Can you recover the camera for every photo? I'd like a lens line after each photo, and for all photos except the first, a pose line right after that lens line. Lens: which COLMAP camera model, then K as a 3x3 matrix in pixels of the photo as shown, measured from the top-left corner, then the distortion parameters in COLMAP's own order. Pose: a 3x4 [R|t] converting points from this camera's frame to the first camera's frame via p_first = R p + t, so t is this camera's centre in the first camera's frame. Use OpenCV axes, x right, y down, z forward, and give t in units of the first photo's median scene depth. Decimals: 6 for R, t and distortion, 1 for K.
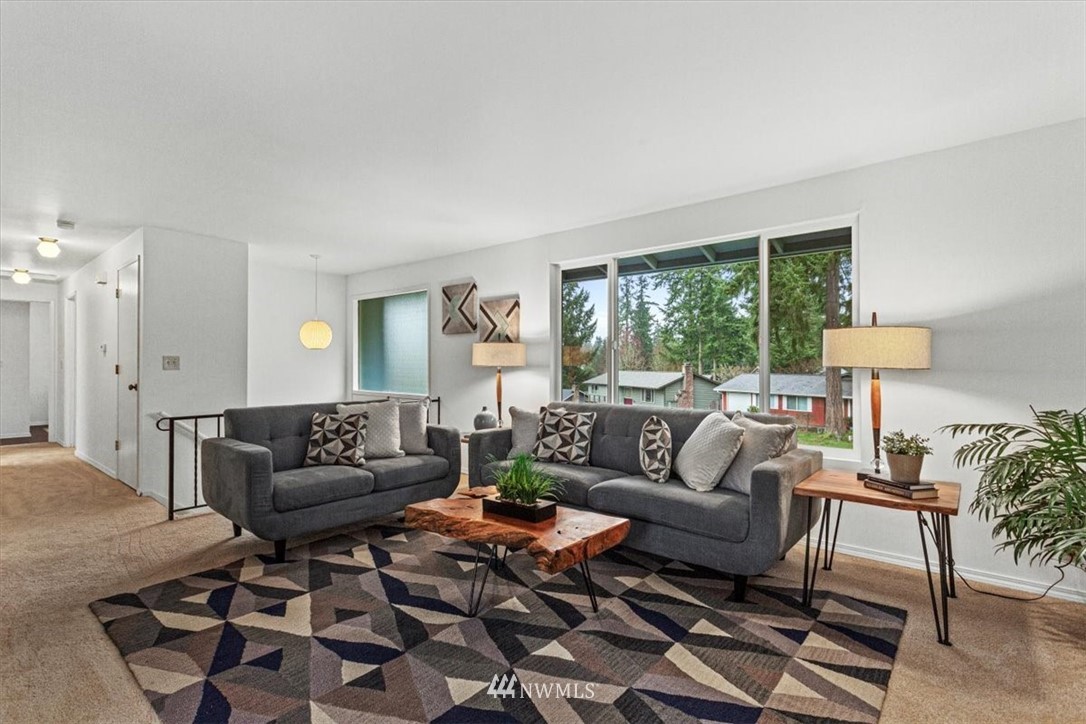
lens RADIAL K [[515.0, 0, 543.0], [0, 515.0, 362.0], [0, 0, 1]] dist [-0.000420, 0.000409]
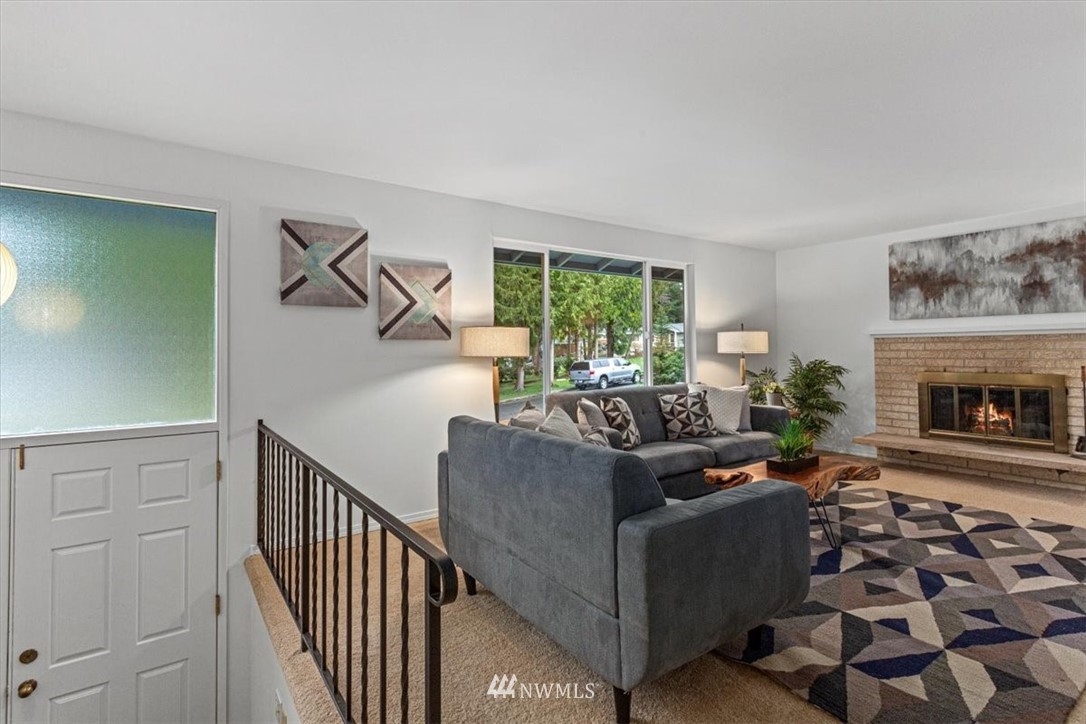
lens RADIAL K [[522.5, 0, 544.5], [0, 522.5, 337.2], [0, 0, 1]] dist [-0.000468, -0.000014]
pose [[0.237494, 0.019358, 0.971196, -1.094315], [0.006965, 0.999742, -0.021631, -0.006186], [-0.971364, 0.011902, 0.237298, 0.961399]]
